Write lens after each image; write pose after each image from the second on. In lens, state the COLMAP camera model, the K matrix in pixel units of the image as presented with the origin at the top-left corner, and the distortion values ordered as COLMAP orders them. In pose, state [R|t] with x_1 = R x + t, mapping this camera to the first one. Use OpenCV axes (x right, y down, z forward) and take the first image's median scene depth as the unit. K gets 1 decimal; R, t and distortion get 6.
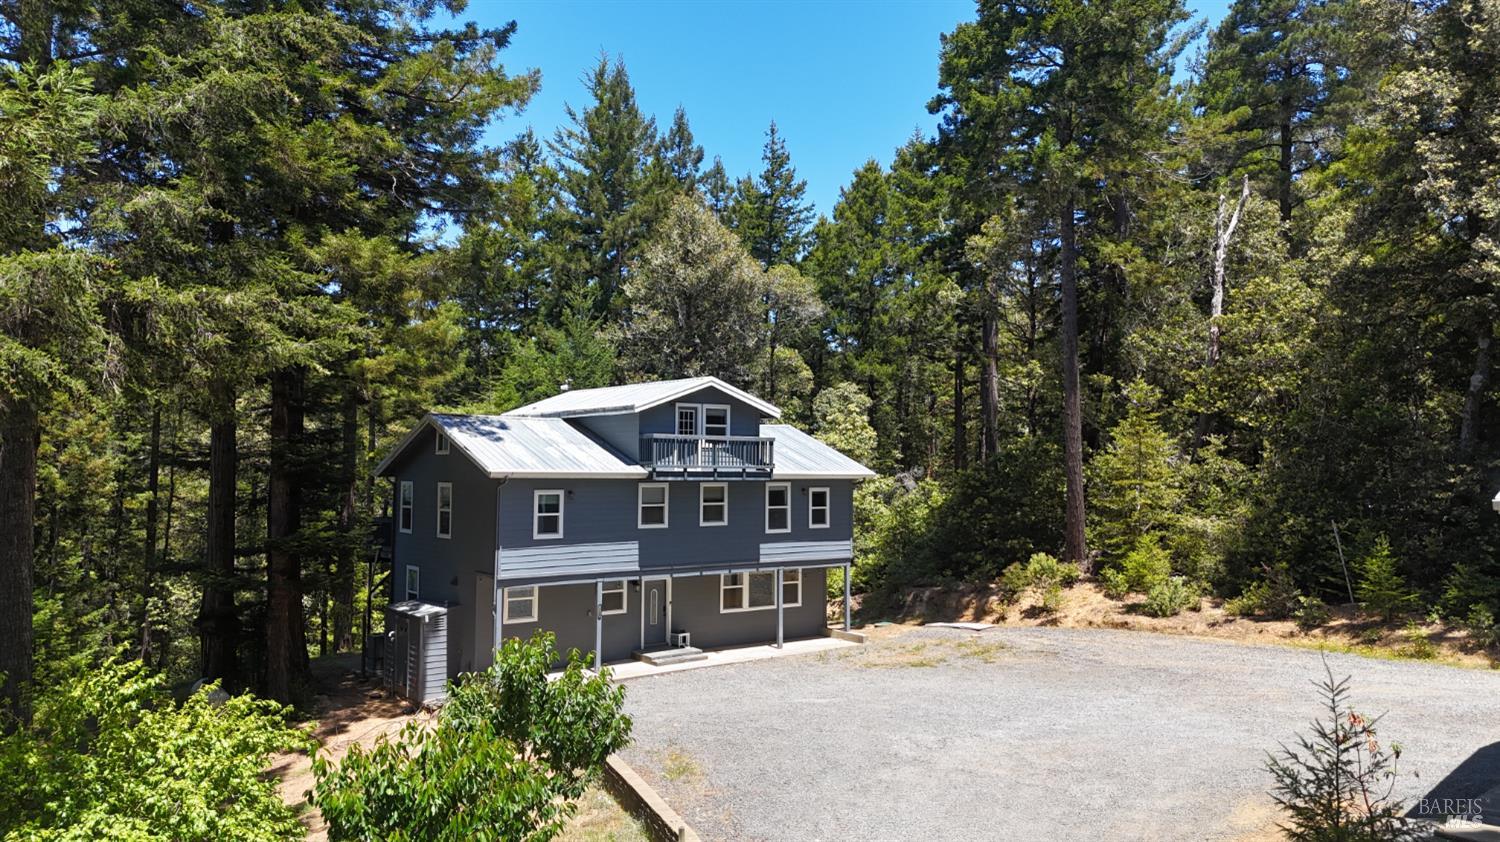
lens RADIAL K [[1101.8, 0, 751.0], [0, 1101.8, 413.8], [0, 0, 1]] dist [0.102663, -0.099471]
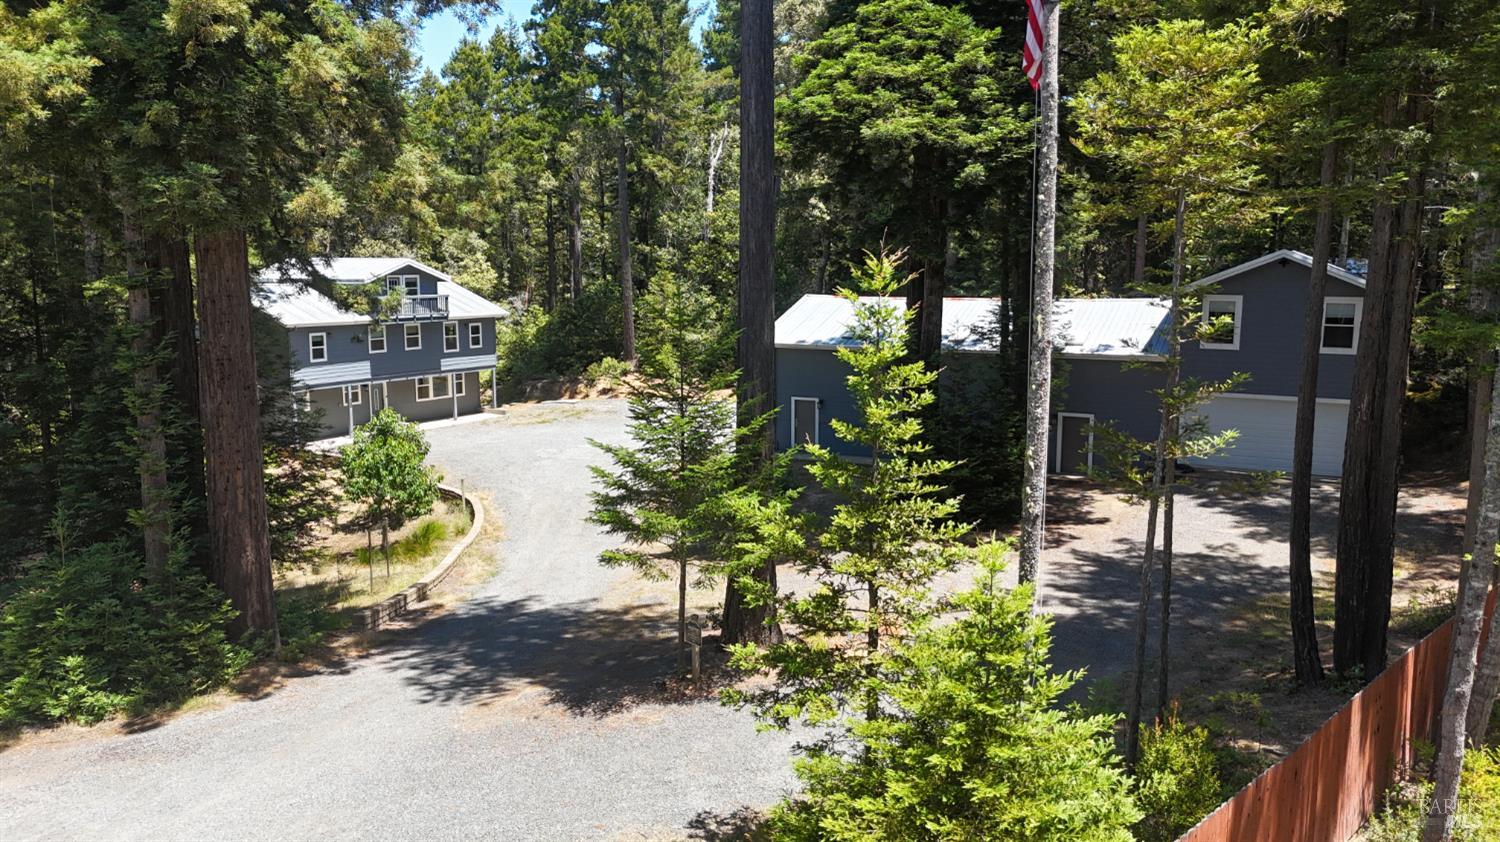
lens RADIAL K [[1080.0, 0, 754.7], [0, 1080.0, 424.5], [0, 0, 1]] dist [0.094890, -0.086277]
pose [[0.929080, -0.059288, 0.365097, -0.150650], [-0.014357, 0.980546, 0.195765, -0.107258], [-0.369601, -0.187123, 0.910154, -0.646211]]
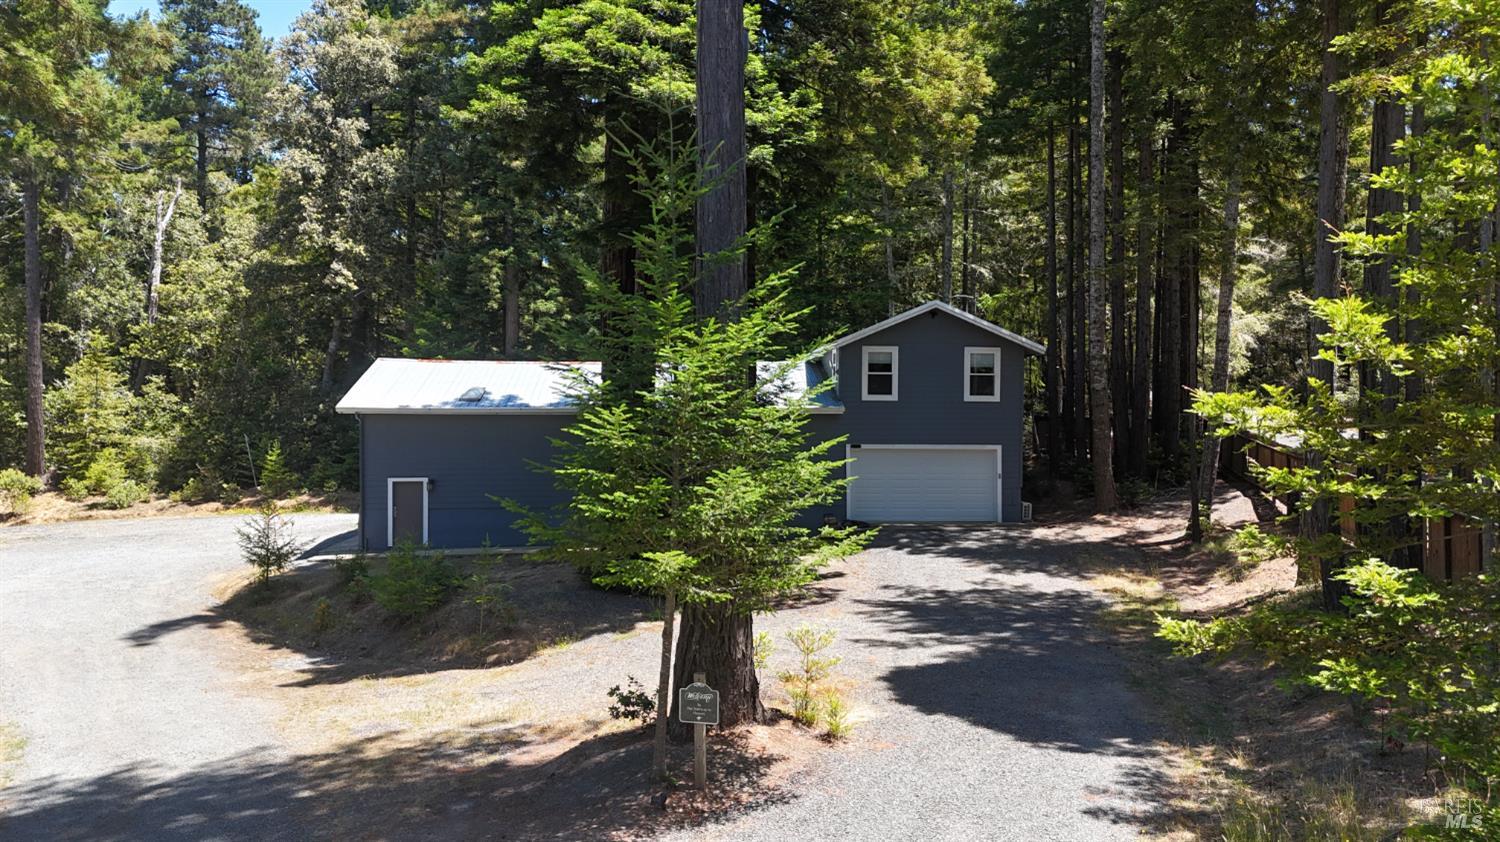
lens RADIAL K [[1080.0, 0, 754.7], [0, 1080.0, 424.5], [0, 0, 1]] dist [0.094890, -0.086277]
pose [[0.593760, -0.011731, 0.804557, -0.239894], [-0.038448, 0.998338, 0.042930, -0.006910], [-0.803723, -0.056424, 0.592322, -0.386715]]
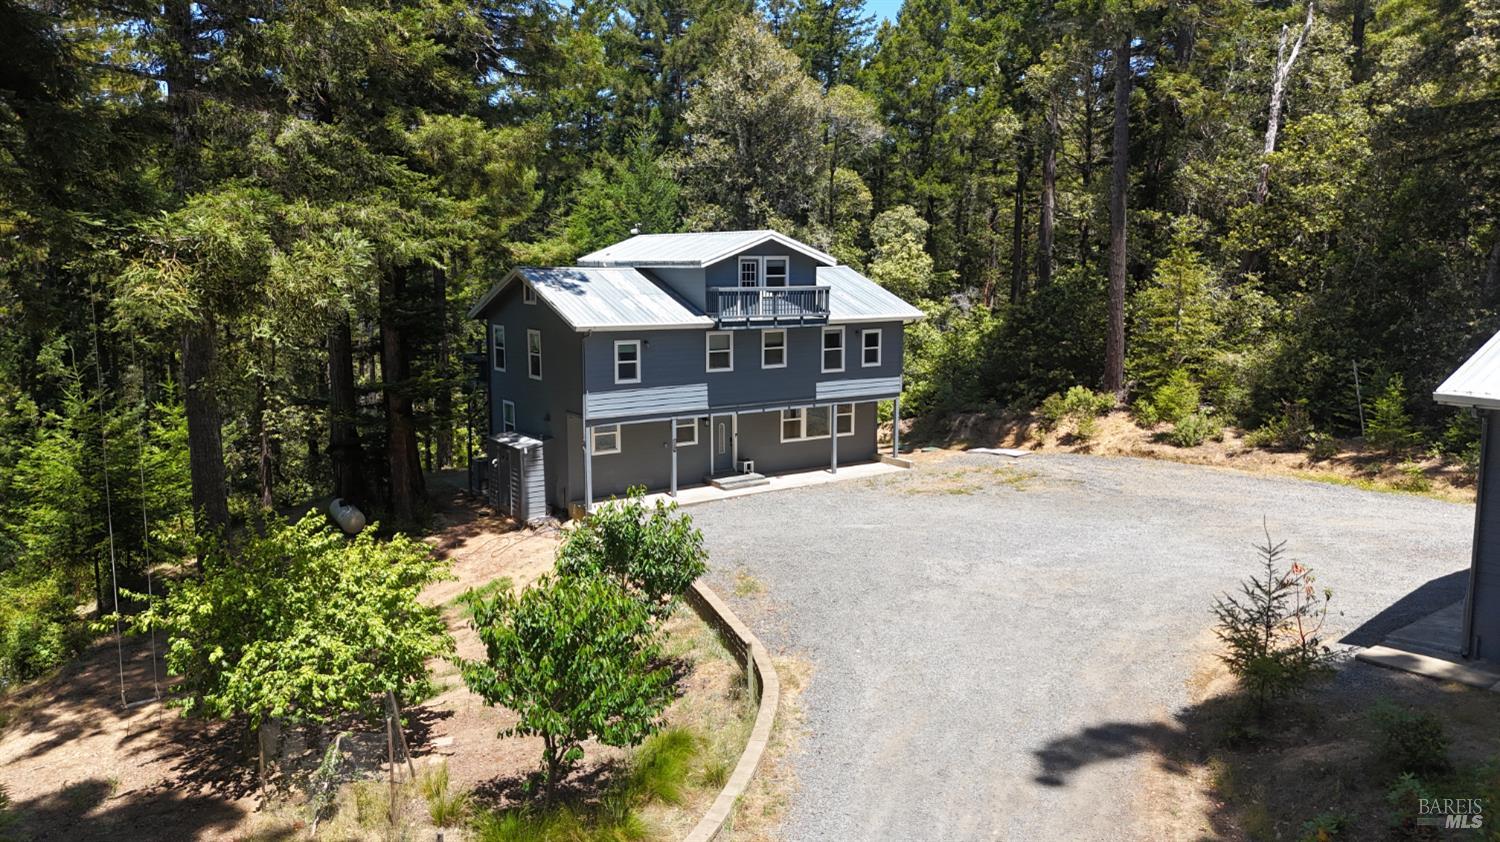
lens RADIAL K [[1101.8, 0, 751.0], [0, 1101.8, 413.8], [0, 0, 1]] dist [0.102663, -0.099471]
pose [[0.998459, 0.001442, -0.055478, 0.003826], [0.008833, 0.982790, 0.184516, -0.052703], [0.054789, -0.184721, 0.981263, -0.084256]]
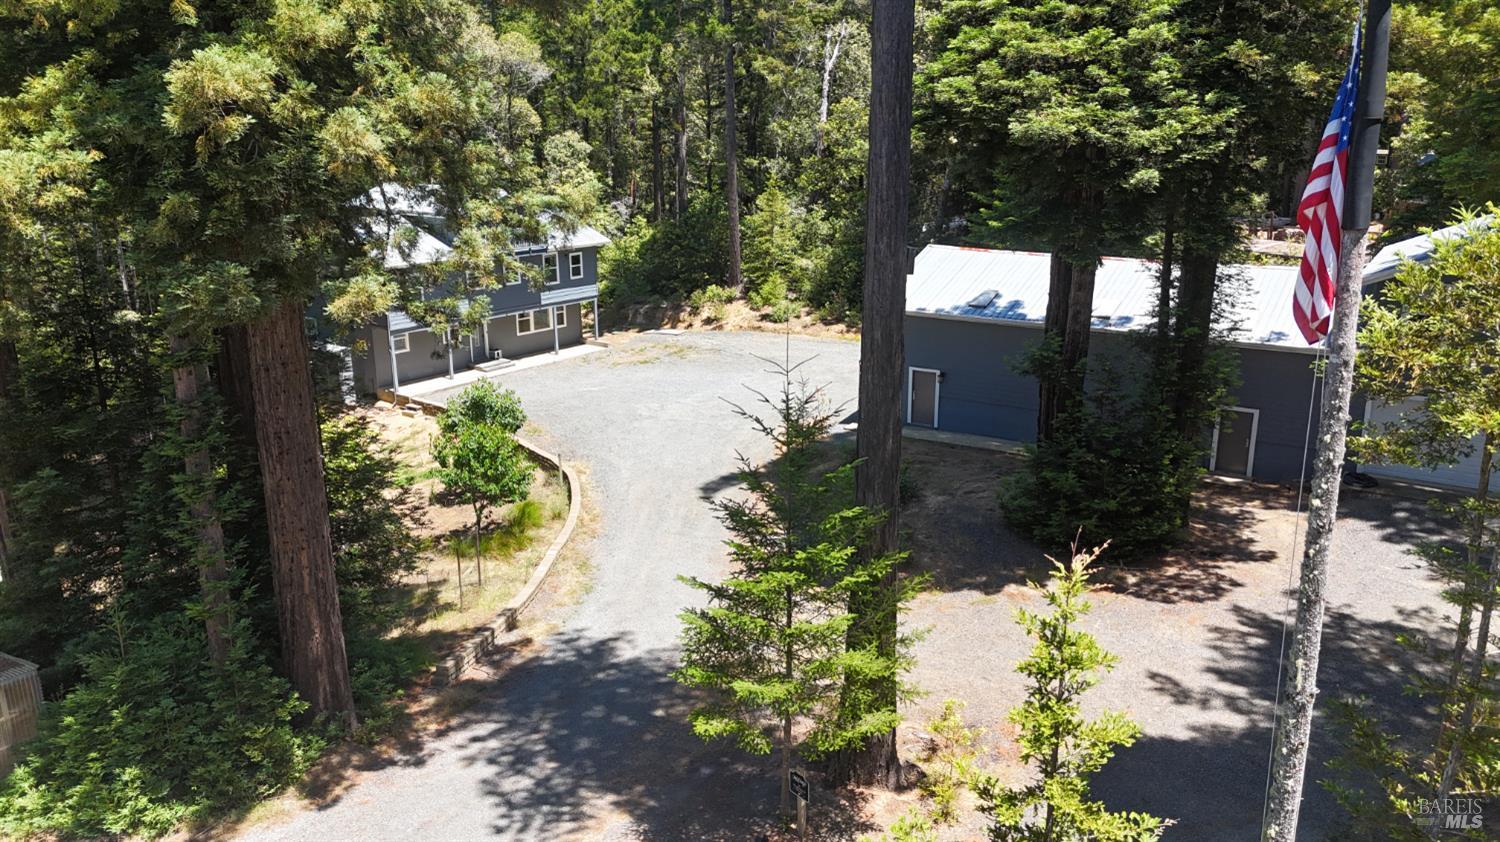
lens RADIAL K [[1080.0, 0, 754.7], [0, 1080.0, 424.5], [0, 0, 1]] dist [0.094890, -0.086277]
pose [[0.961354, -0.079667, 0.263538, -0.118846], [-0.008086, 0.948636, 0.316267, -0.190911], [-0.275197, -0.306176, 0.911330, -0.544506]]
